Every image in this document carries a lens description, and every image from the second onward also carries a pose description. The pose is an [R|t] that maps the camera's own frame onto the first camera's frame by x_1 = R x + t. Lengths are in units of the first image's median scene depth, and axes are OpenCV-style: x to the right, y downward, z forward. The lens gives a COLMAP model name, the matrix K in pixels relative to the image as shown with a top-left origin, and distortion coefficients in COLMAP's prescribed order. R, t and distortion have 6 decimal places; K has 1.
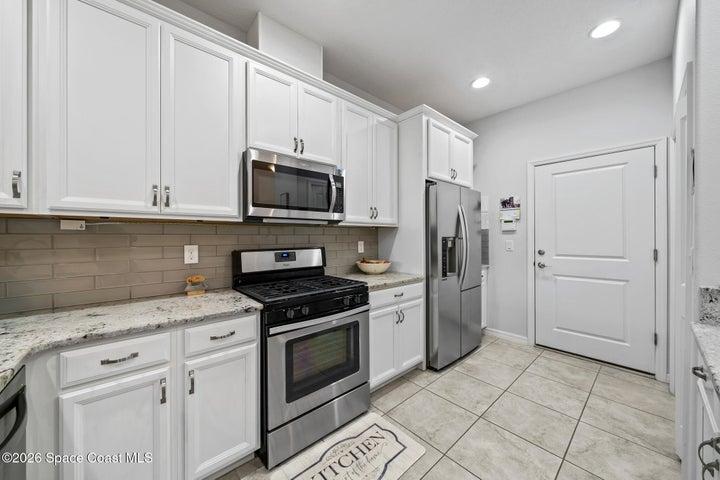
lens RADIAL K [[256.1, 0, 358.7], [0, 256.1, 239.0], [0, 0, 1]] dist [-0.015212, -0.000112]
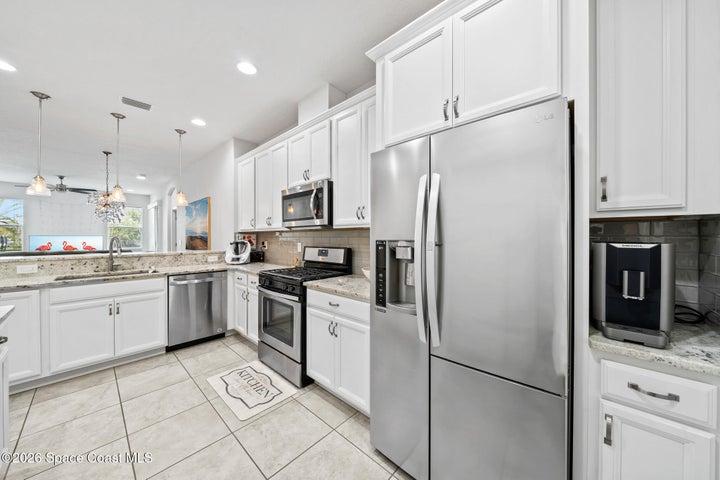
lens RADIAL K [[248.1, 0, 359.6], [0, 248.1, 239.7], [0, 0, 1]] dist [-0.002745, -0.000122]
pose [[0.111833, 0.012783, -0.993645, 0.975056], [-0.006352, 0.999906, 0.012149, -0.018157], [0.993707, 0.004953, 0.111903, 0.940039]]
